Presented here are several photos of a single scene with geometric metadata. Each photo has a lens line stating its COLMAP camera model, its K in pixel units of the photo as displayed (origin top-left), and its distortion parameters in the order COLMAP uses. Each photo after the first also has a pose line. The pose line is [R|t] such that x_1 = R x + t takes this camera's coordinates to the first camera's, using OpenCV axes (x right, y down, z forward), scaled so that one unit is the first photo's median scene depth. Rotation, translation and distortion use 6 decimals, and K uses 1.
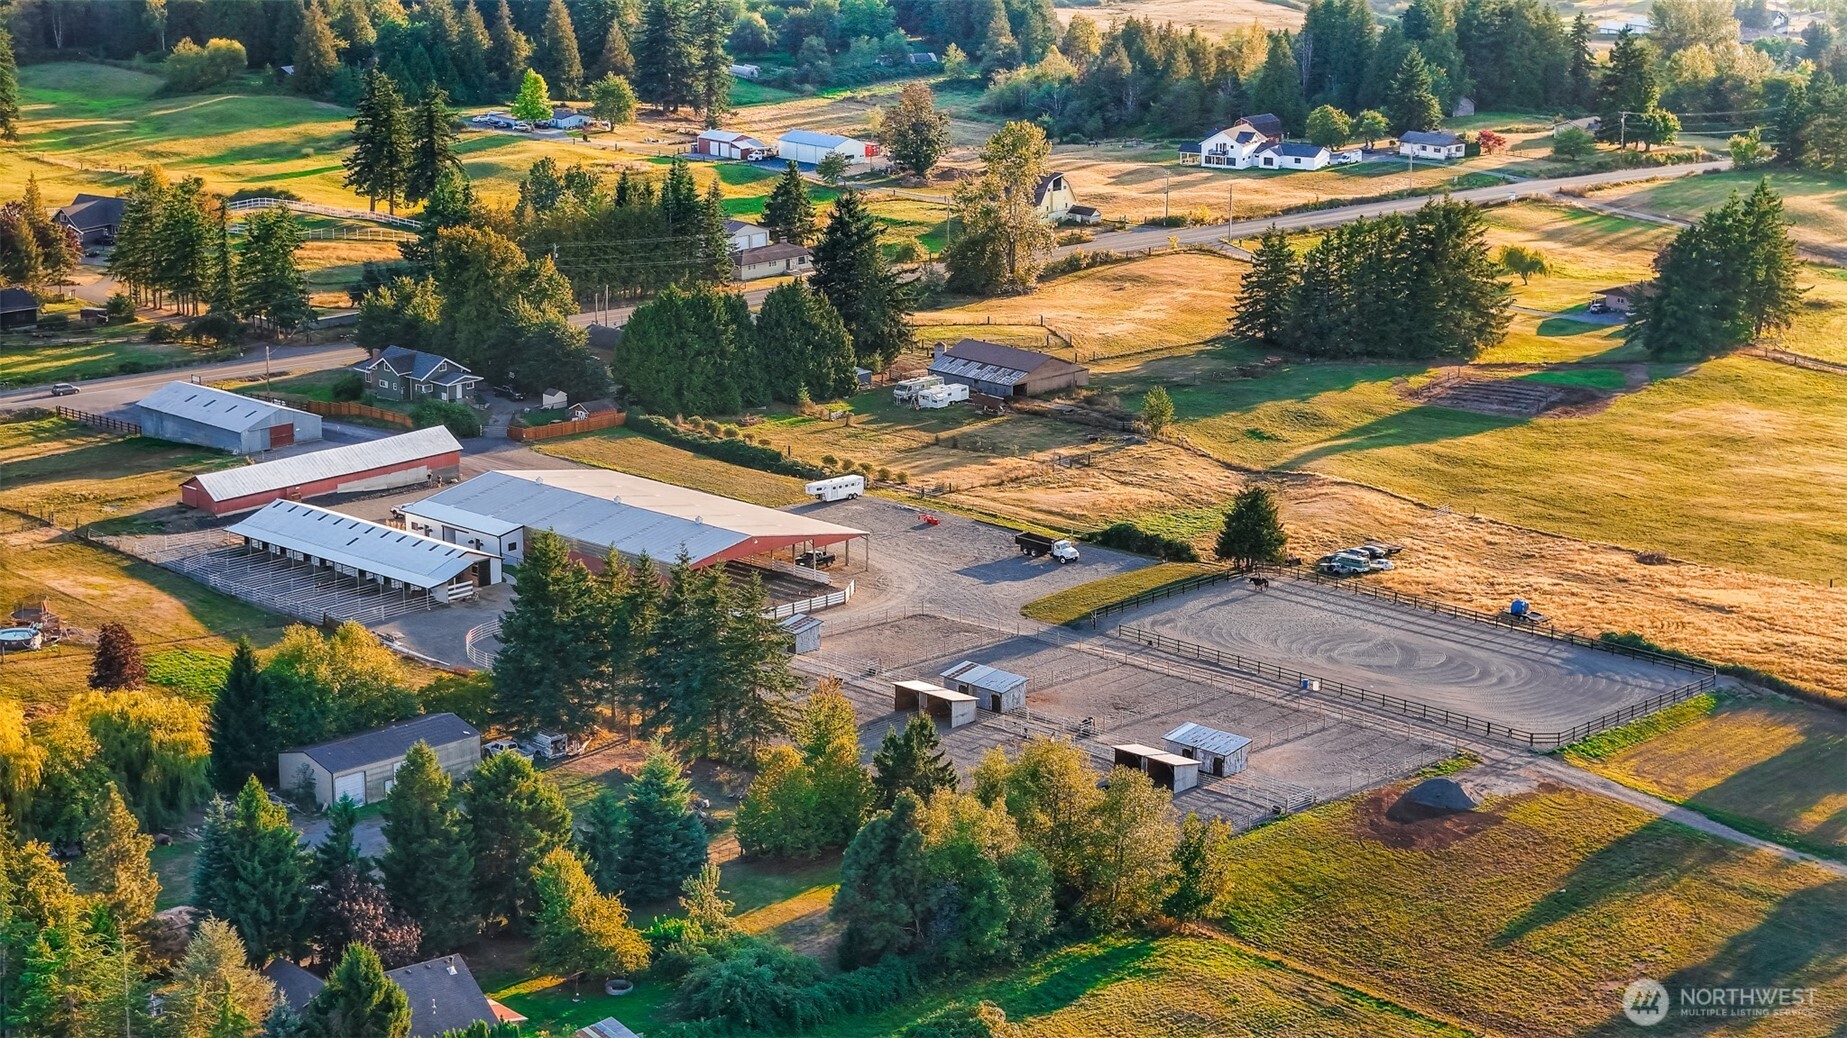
lens RADIAL K [[3655.7, 0, 922.7], [0, 3655.7, 518.5], [0, 0, 1]] dist [-0.223400, 0.000000]
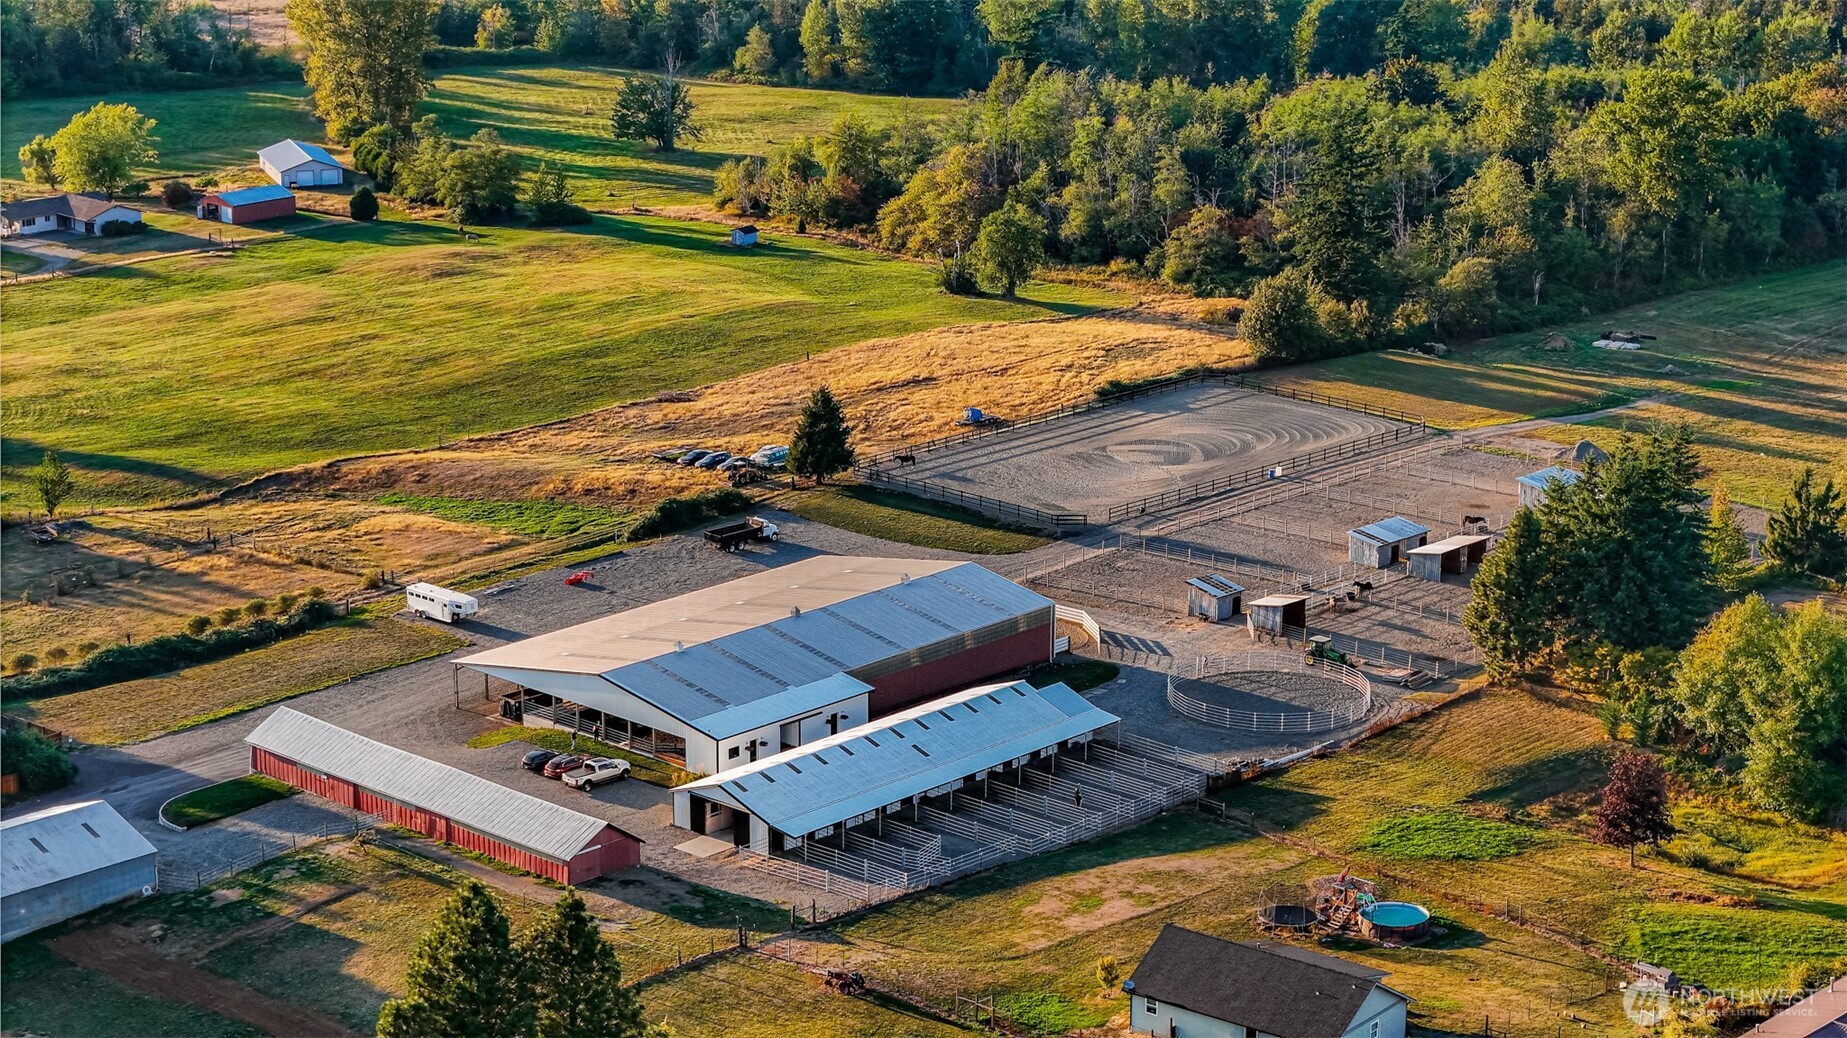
lens RADIAL K [[3655.7, 0, 923.0], [0, 3655.7, 517.3], [0, 0, 1]] dist [-0.223400, 0.000000]
pose [[-0.021317, -0.269361, 0.962803, -0.808859], [0.232569, 0.935268, 0.266807, -0.219695], [-0.972346, 0.229605, 0.042708, 0.944671]]
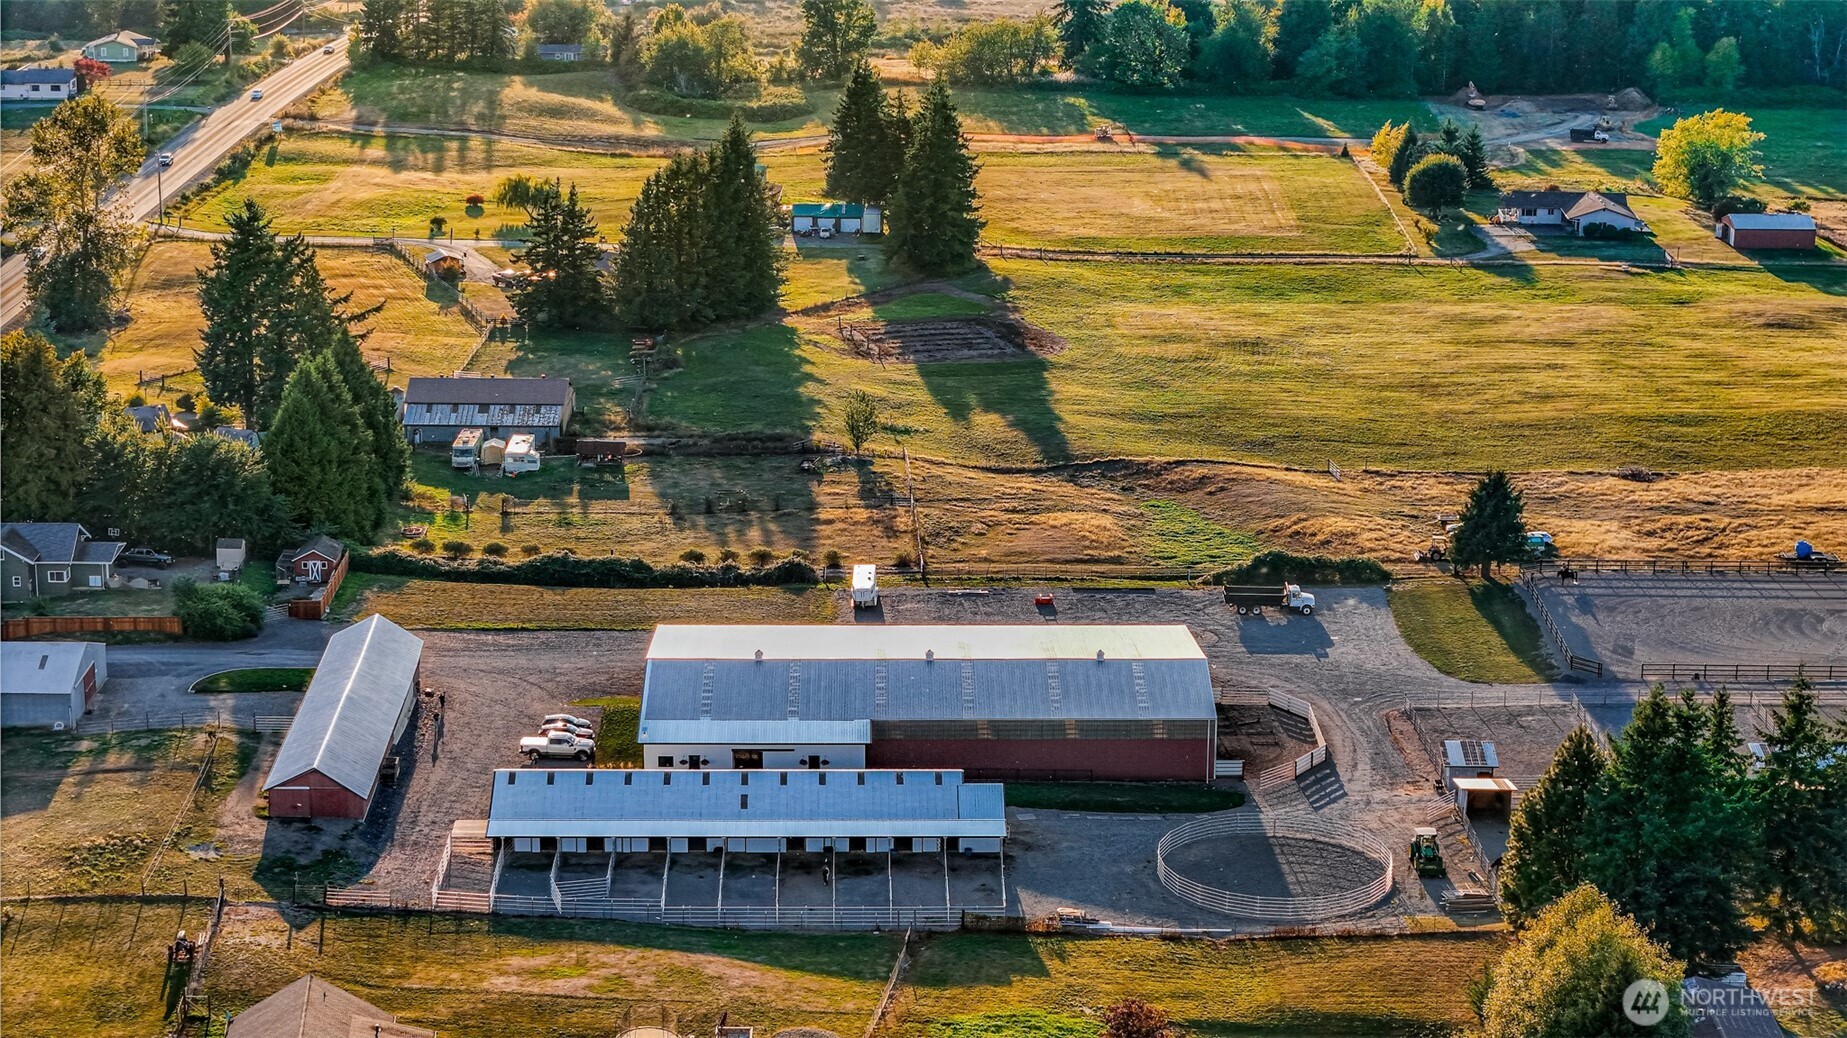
lens RADIAL K [[3655.7, 0, 921.1], [0, 3655.7, 520.5], [0, 0, 1]] dist [-0.223400, 0.000000]
pose [[0.707202, -0.190241, 0.680936, -0.562596], [0.165335, 0.980914, 0.102336, -0.103411], [-0.687408, 0.040211, 0.725157, 0.491776]]
